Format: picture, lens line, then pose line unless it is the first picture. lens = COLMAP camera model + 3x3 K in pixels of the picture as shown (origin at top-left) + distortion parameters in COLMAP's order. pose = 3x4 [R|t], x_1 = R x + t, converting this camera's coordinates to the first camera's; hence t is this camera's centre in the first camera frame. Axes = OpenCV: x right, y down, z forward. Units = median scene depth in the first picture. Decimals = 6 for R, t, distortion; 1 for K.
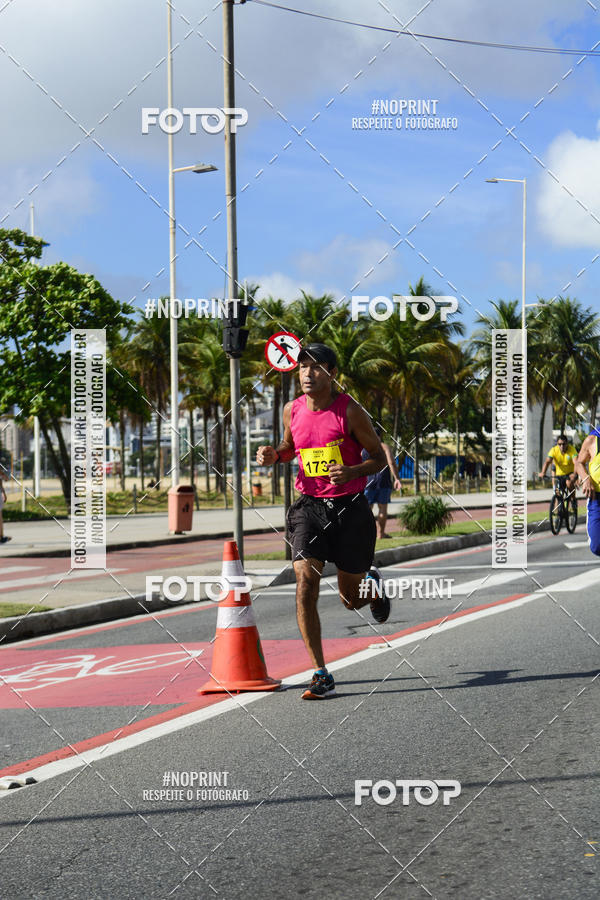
lens RADIAL K [[2394.6, 0, 262.7], [0, 2394.6, 470.4], [0, 0, 1]] dist [0.115122, 0.000000]
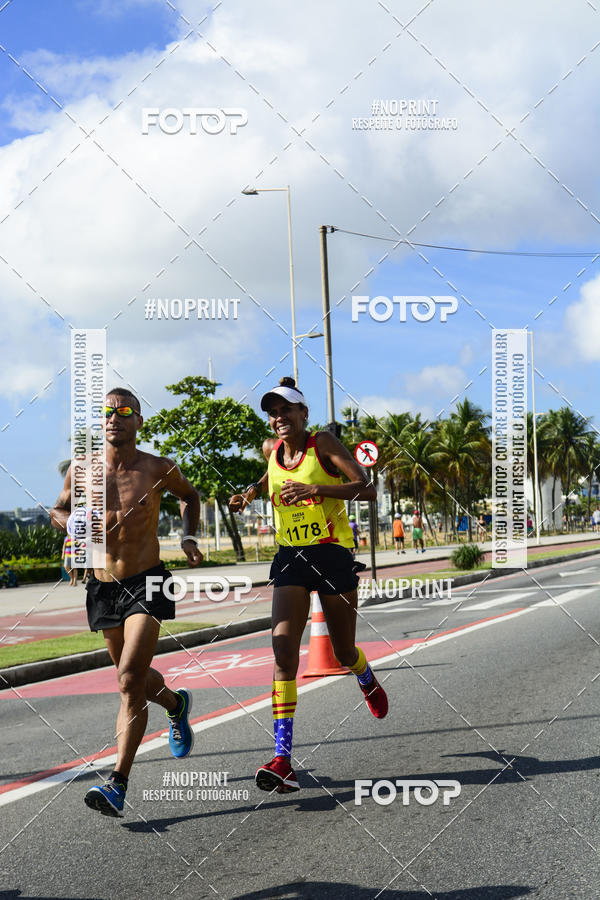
lens RADIAL K [[1740.8, 0, 272.5], [0, 1740.8, 423.7], [0, 0, 1]] dist [0.016911, 0.000000]
pose [[0.996159, -0.032792, -0.081191, 0.044603], [0.028388, 0.998093, -0.054820, -0.010315], [0.082834, 0.052304, 0.995190, -0.134400]]
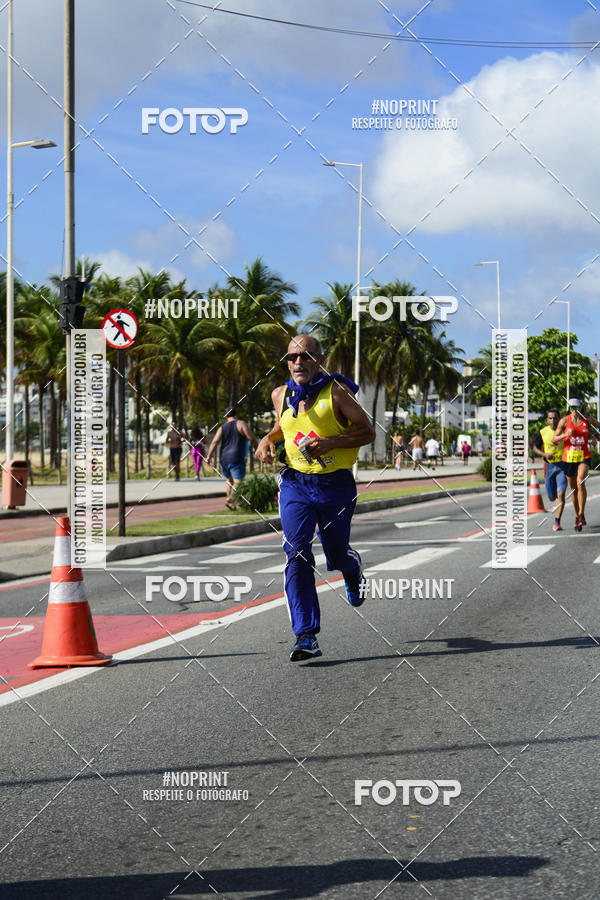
lens RADIAL K [[2394.6, 0, 288.6], [0, 2394.6, 431.9], [0, 0, 1]] dist [0.115122, 0.000000]
pose [[0.996712, 0.016328, 0.079360, 0.000140], [-0.015790, 0.999848, -0.007407, -0.000024], [-0.079469, 0.006129, 0.996818, -0.007864]]
